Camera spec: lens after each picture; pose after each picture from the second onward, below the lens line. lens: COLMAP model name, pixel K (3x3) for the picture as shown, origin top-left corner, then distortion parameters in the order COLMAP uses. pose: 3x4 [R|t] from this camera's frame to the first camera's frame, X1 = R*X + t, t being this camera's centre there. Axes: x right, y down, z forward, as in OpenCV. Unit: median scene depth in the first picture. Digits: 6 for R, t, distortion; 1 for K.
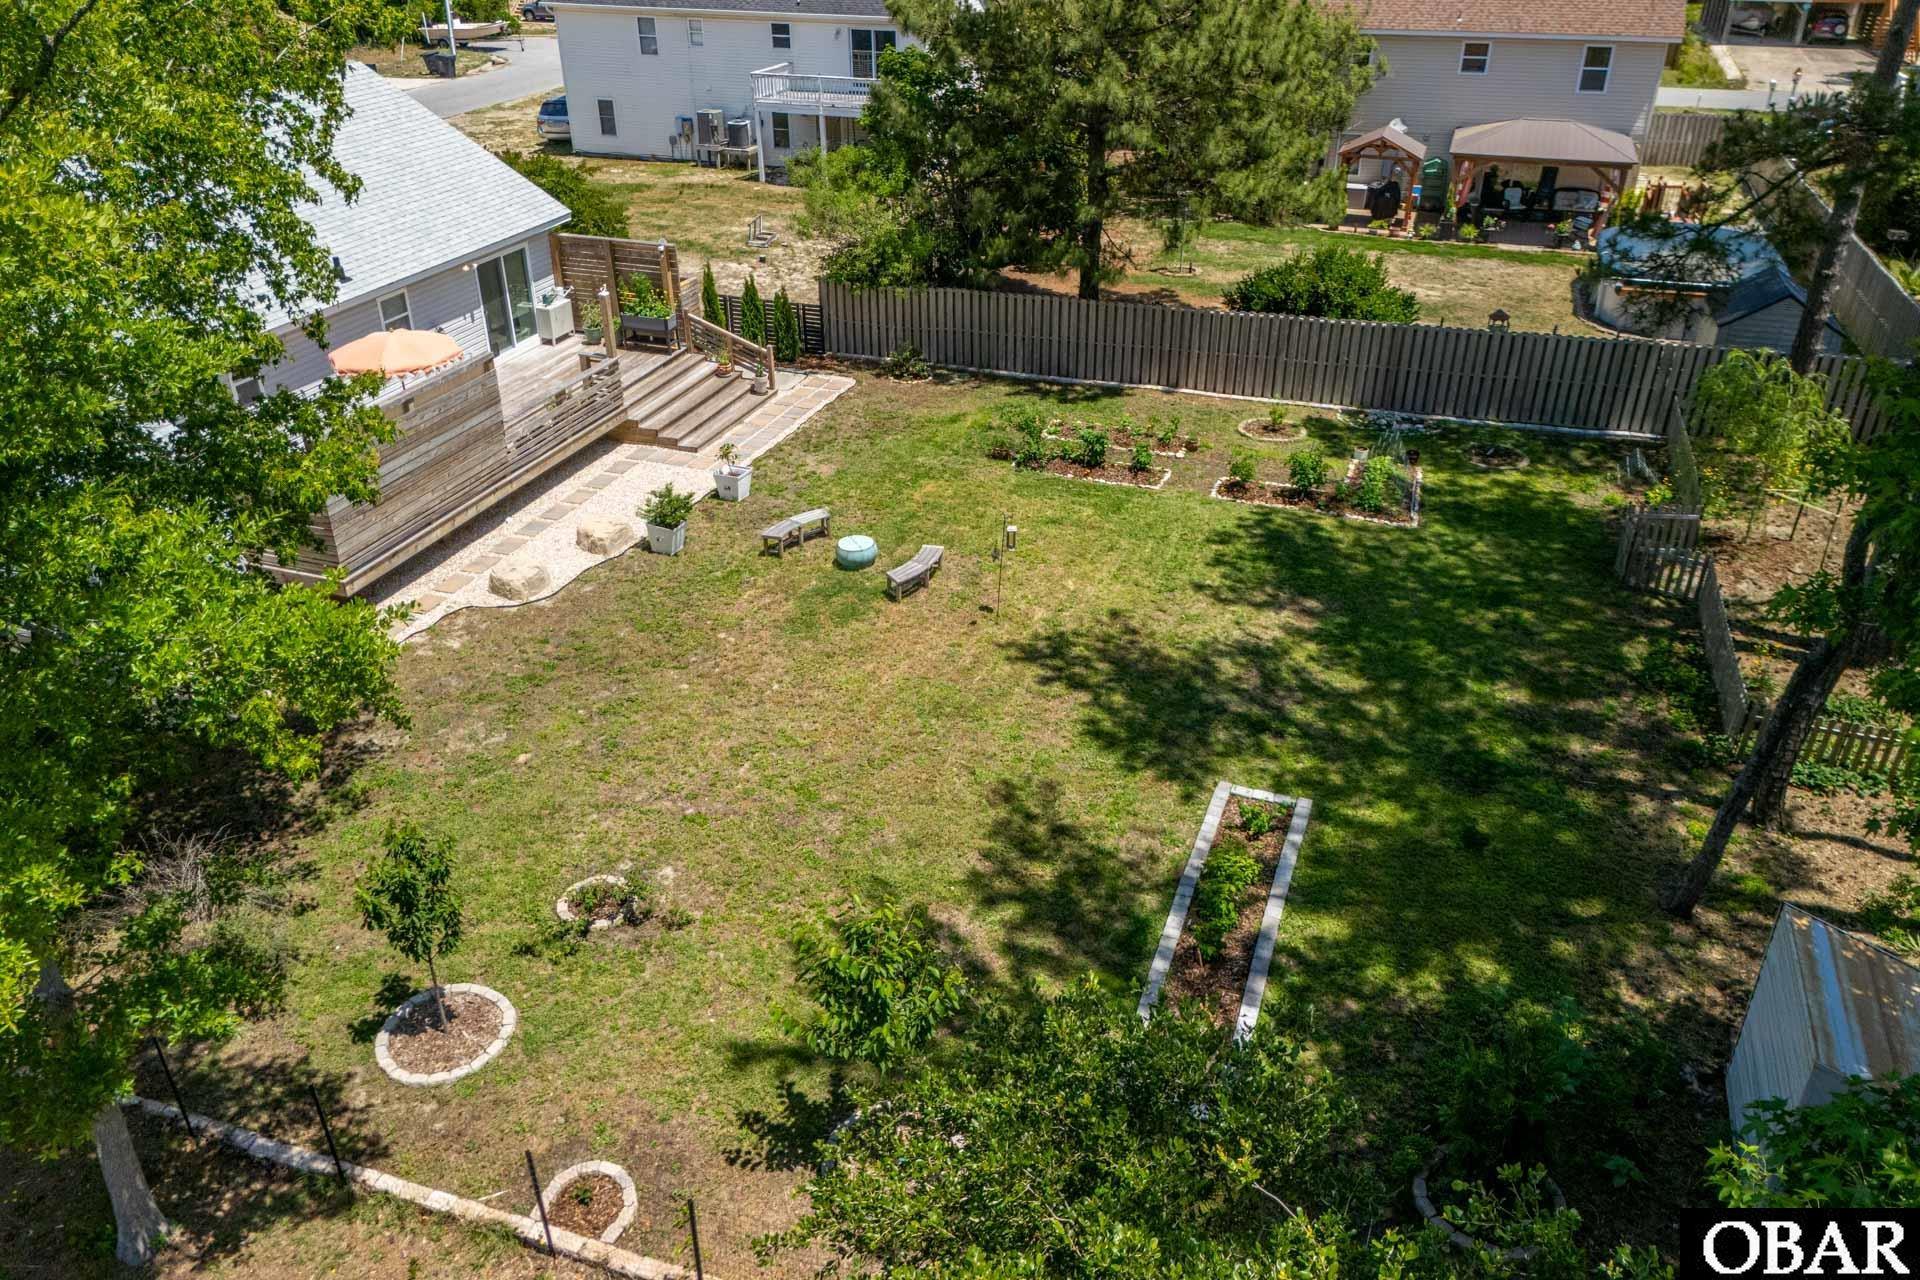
lens RADIAL K [[1403.3, 0, 965.1], [0, 1403.3, 633.7], [0, 0, 1]] dist [0.054089, -0.048840]
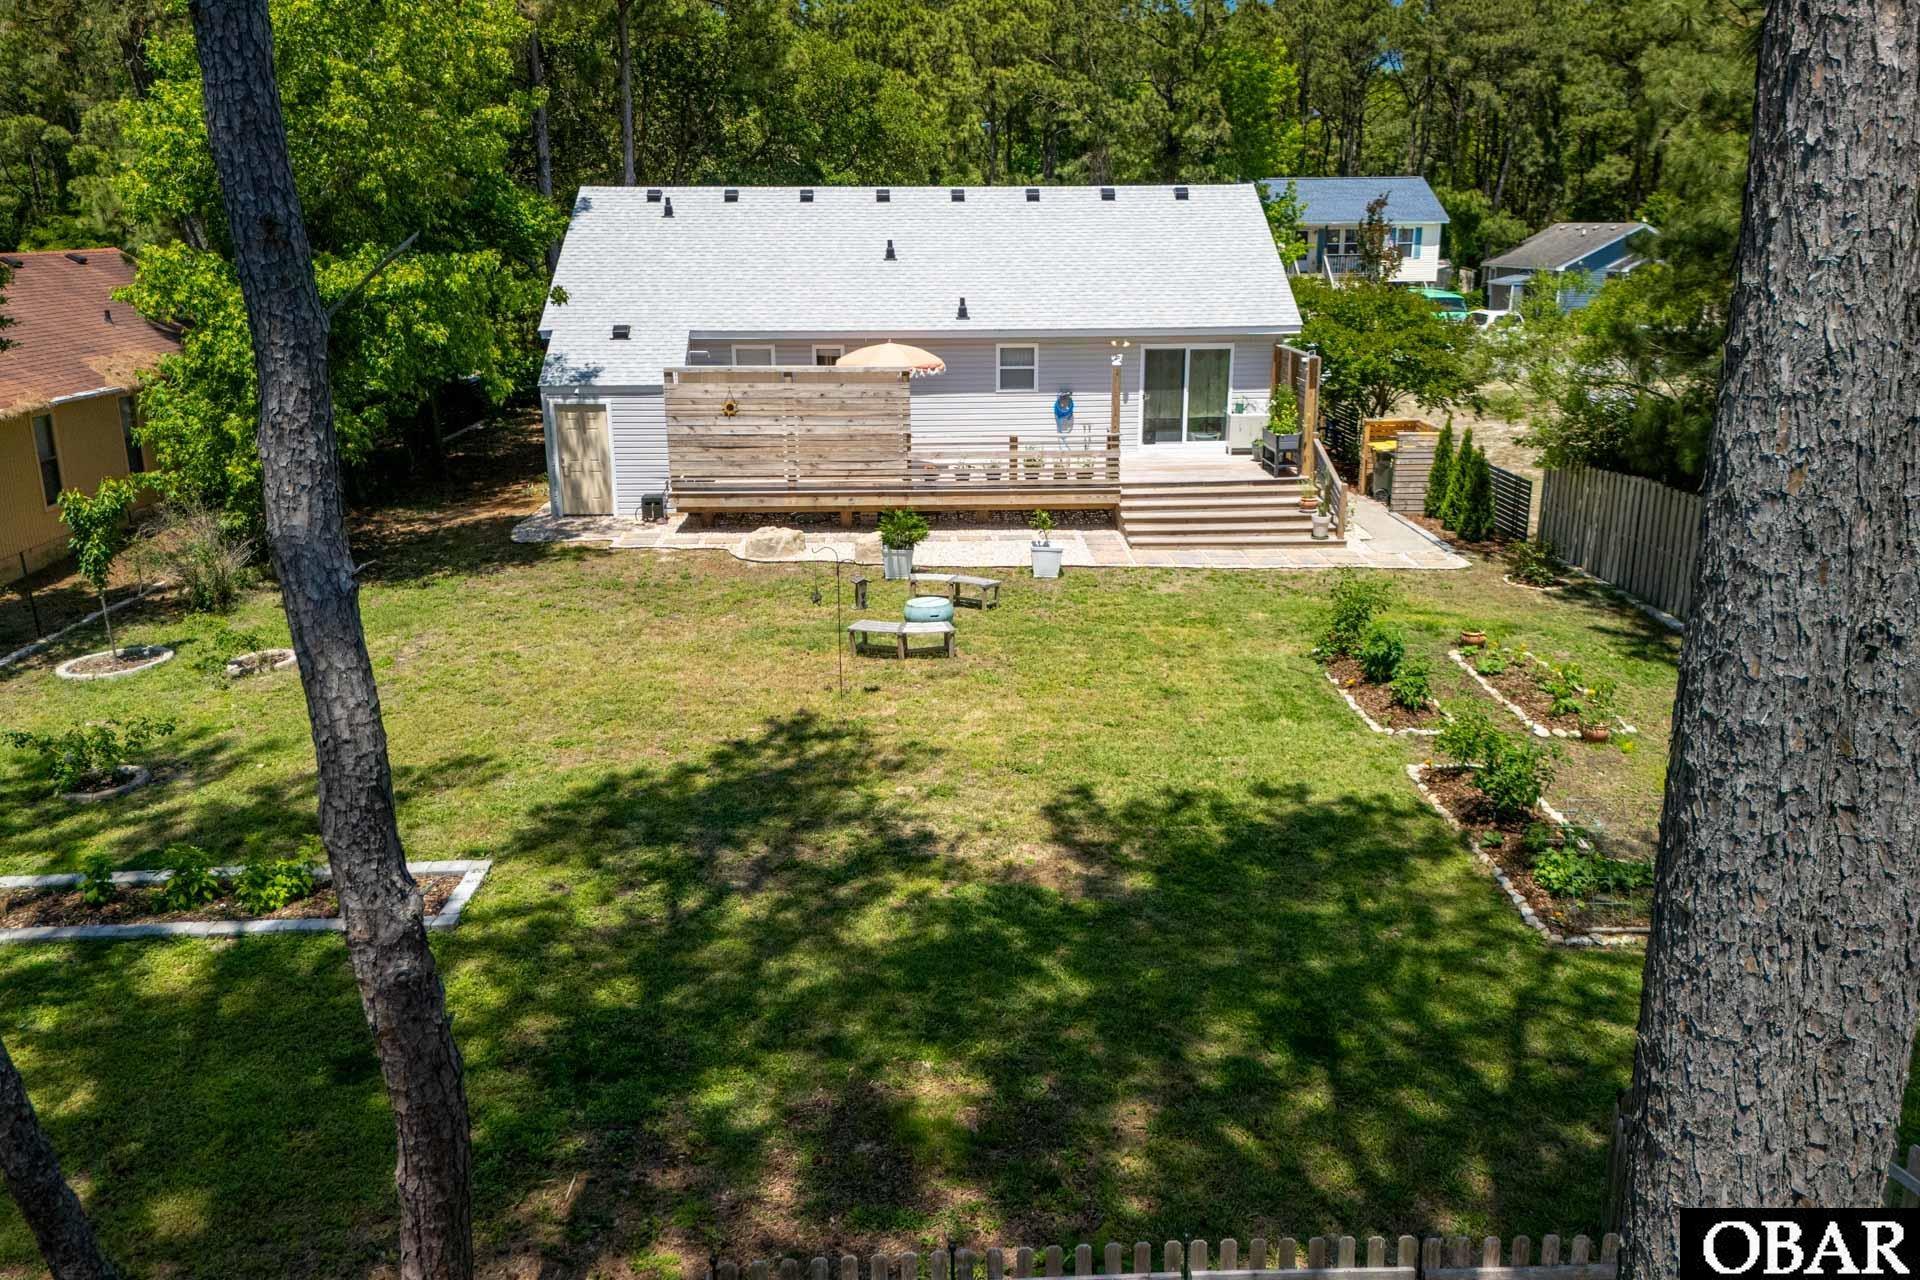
lens RADIAL K [[1403.3, 0, 965.1], [0, 1403.3, 633.7], [0, 0, 1]] dist [0.054089, -0.048840]
pose [[0.363924, 0.254376, -0.896020, 0.519712], [-0.447777, 0.891308, 0.071171, -0.088286], [0.816735, 0.375316, 0.438272, 0.503159]]
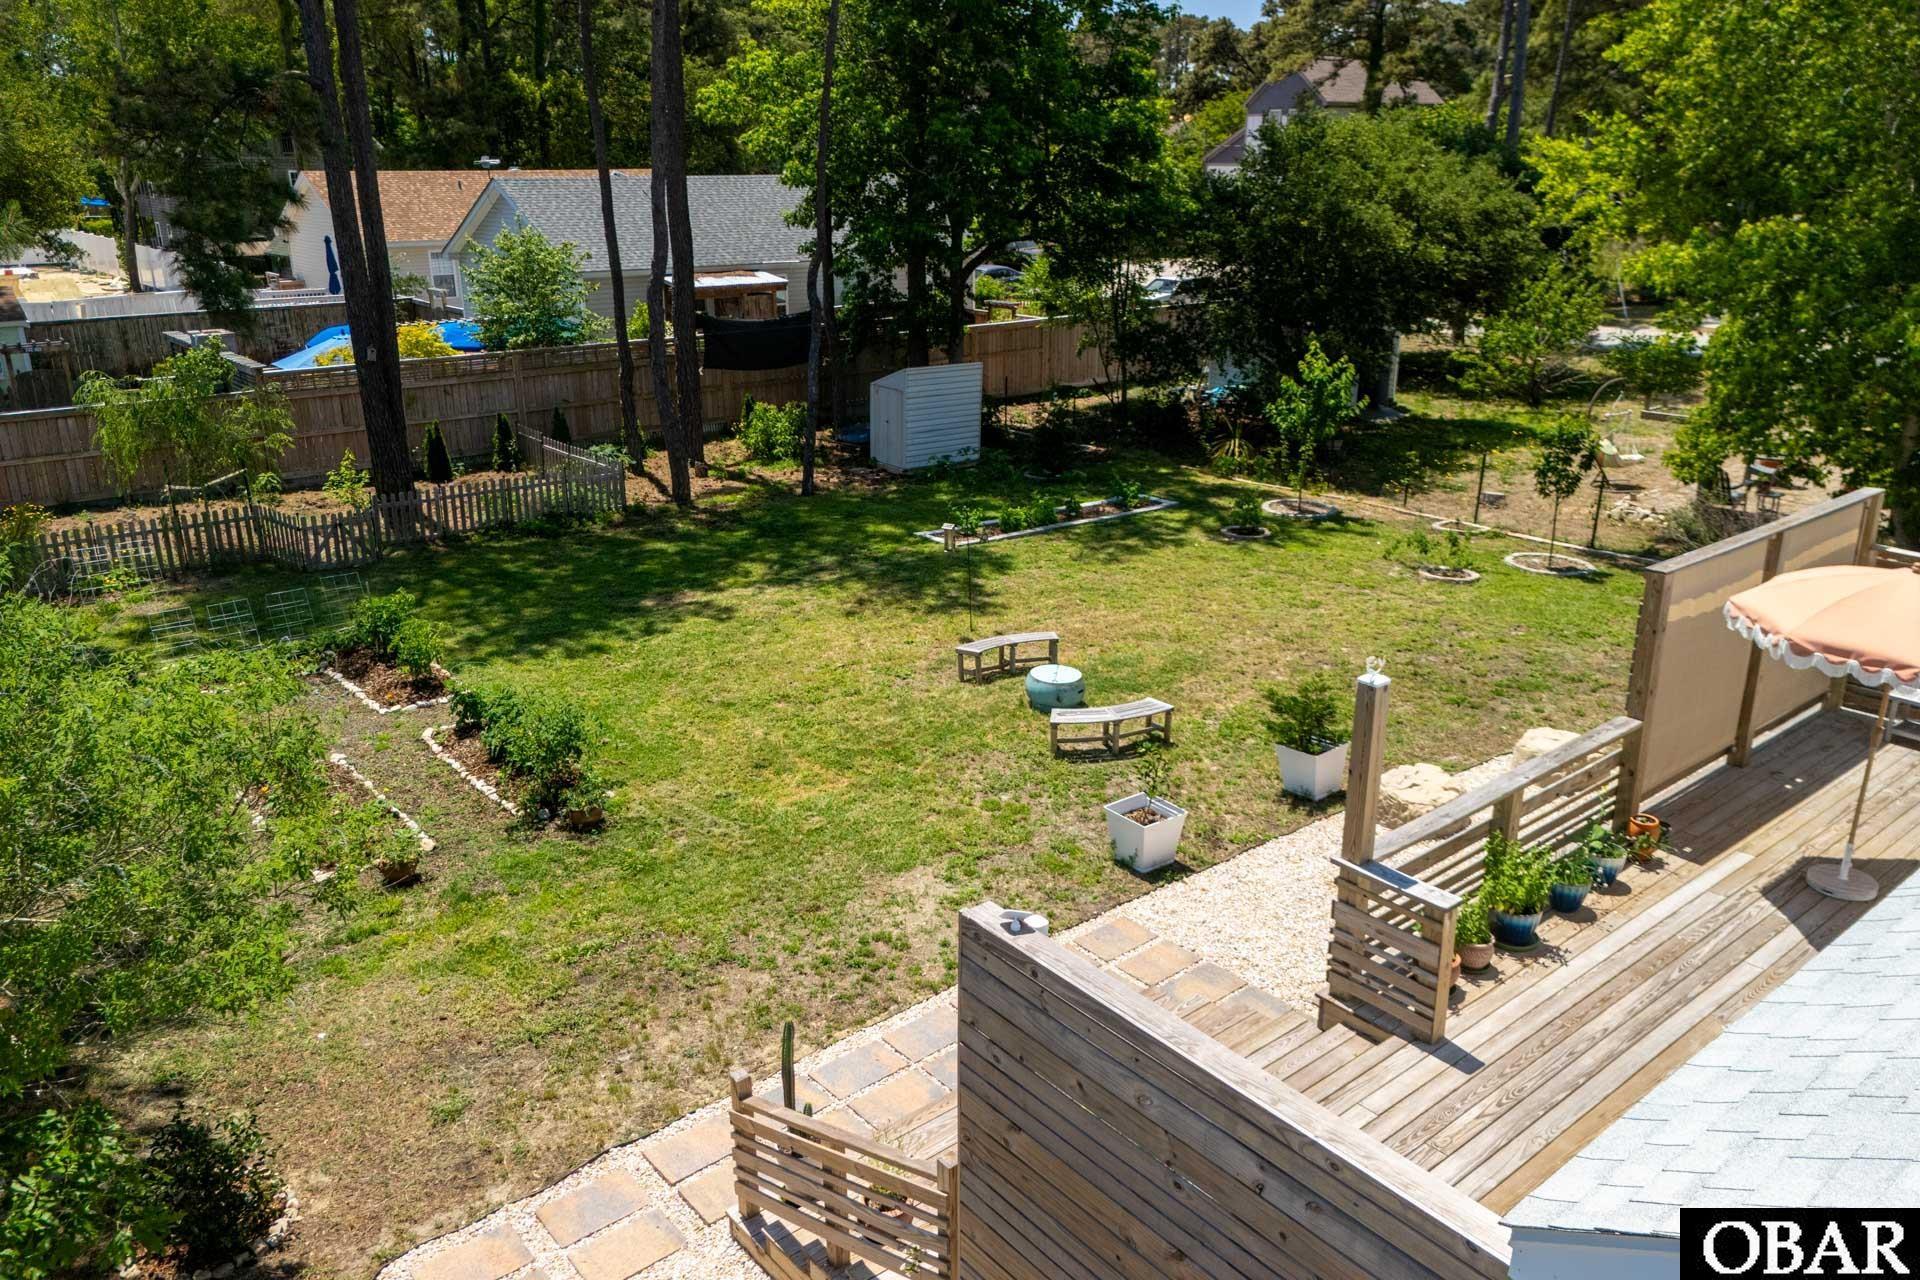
lens RADIAL K [[1403.3, 0, 965.1], [0, 1403.3, 633.7], [0, 0, 1]] dist [0.054089, -0.048840]
pose [[-0.844285, -0.173728, 0.506952, -0.304065], [0.263671, 0.688900, 0.675200, -0.435023], [-0.466540, 0.703730, -0.535821, 1.064074]]
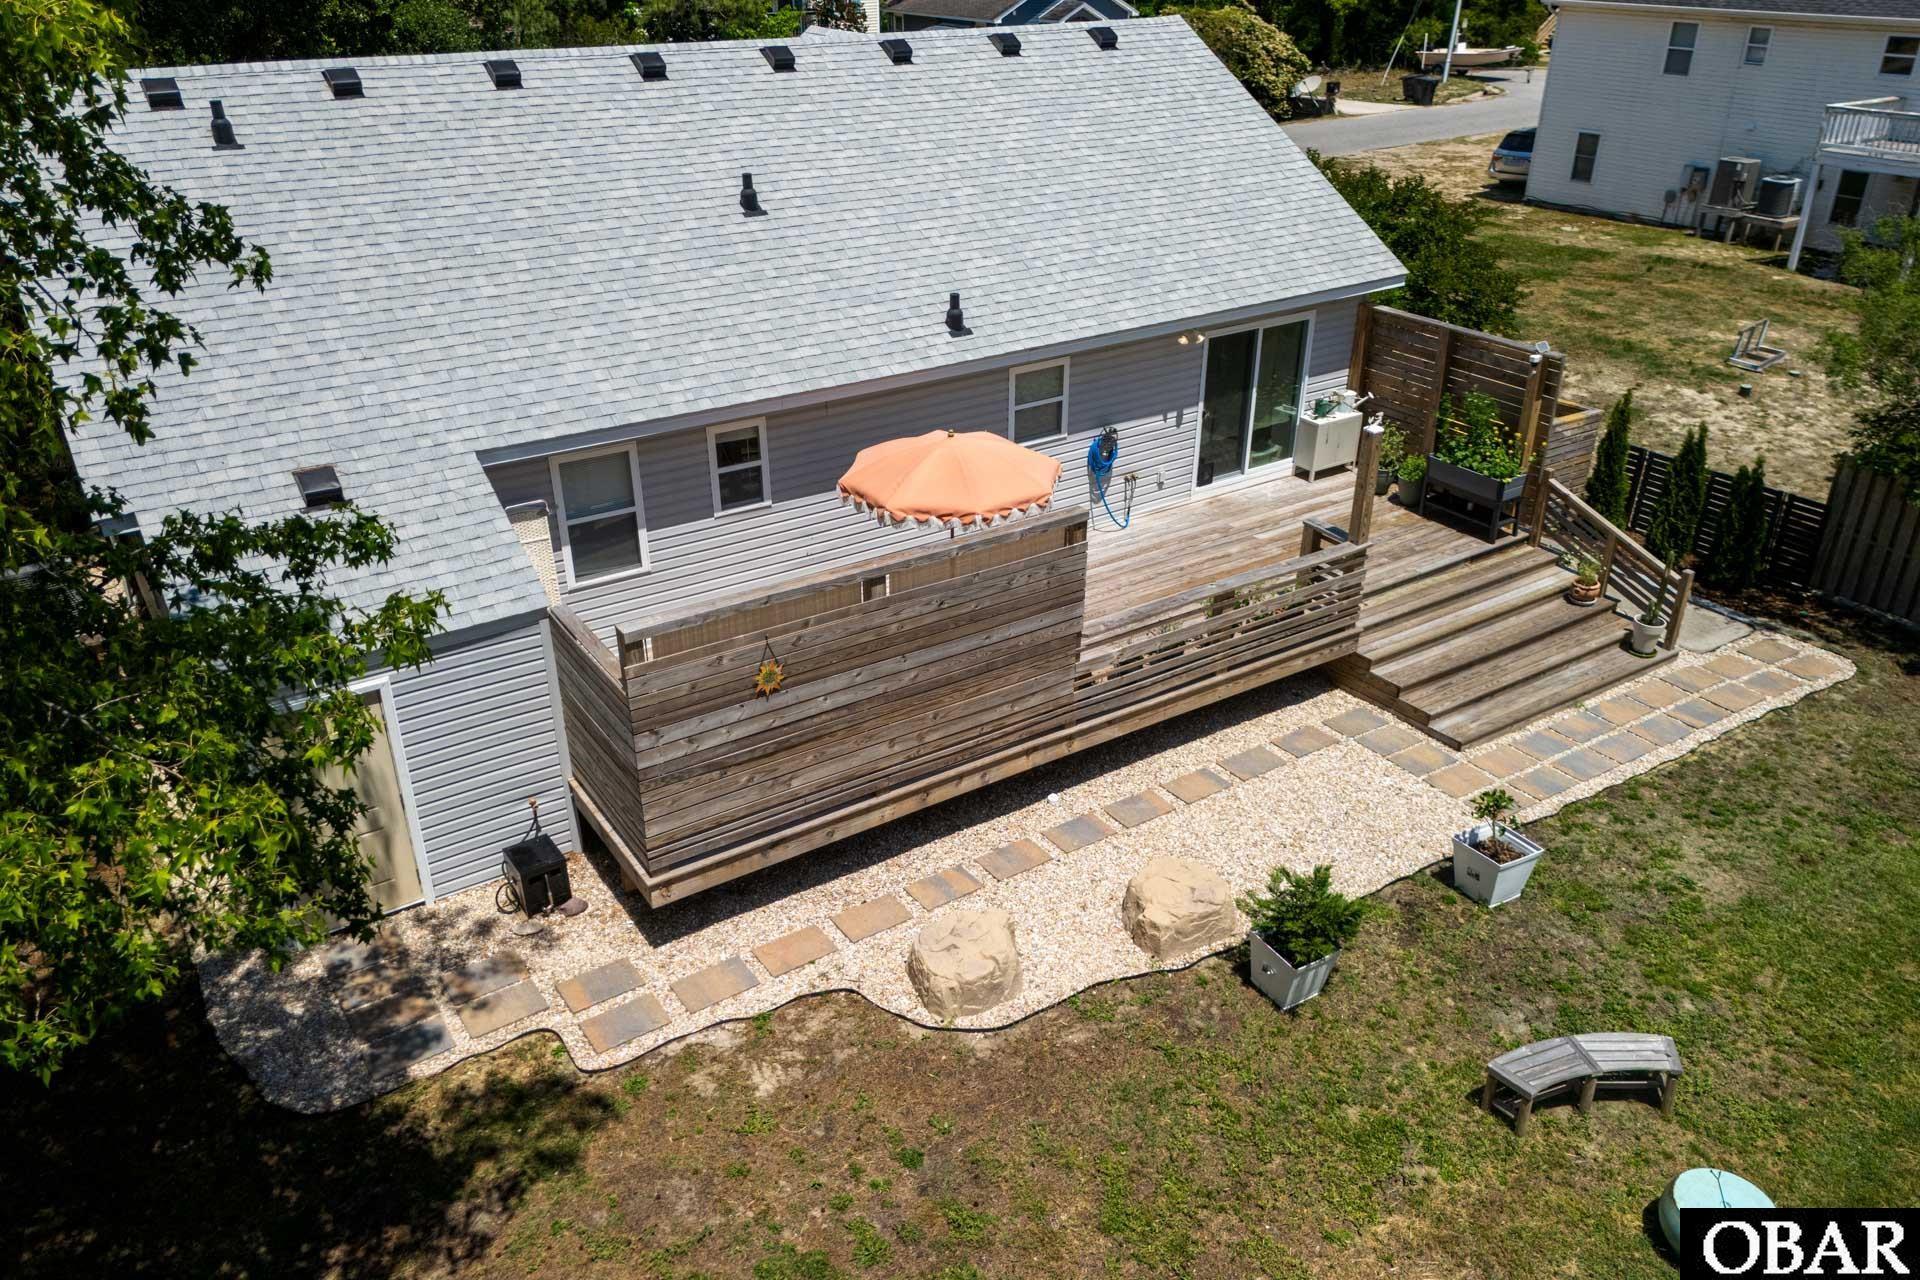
lens RADIAL K [[1403.3, 0, 965.1], [0, 1403.3, 633.7], [0, 0, 1]] dist [0.054089, -0.048840]
pose [[0.785855, 0.278866, -0.551965, -0.053527], [-0.297597, 0.952943, 0.057749, -0.133368], [0.542096, 0.118881, 0.831865, 0.422655]]
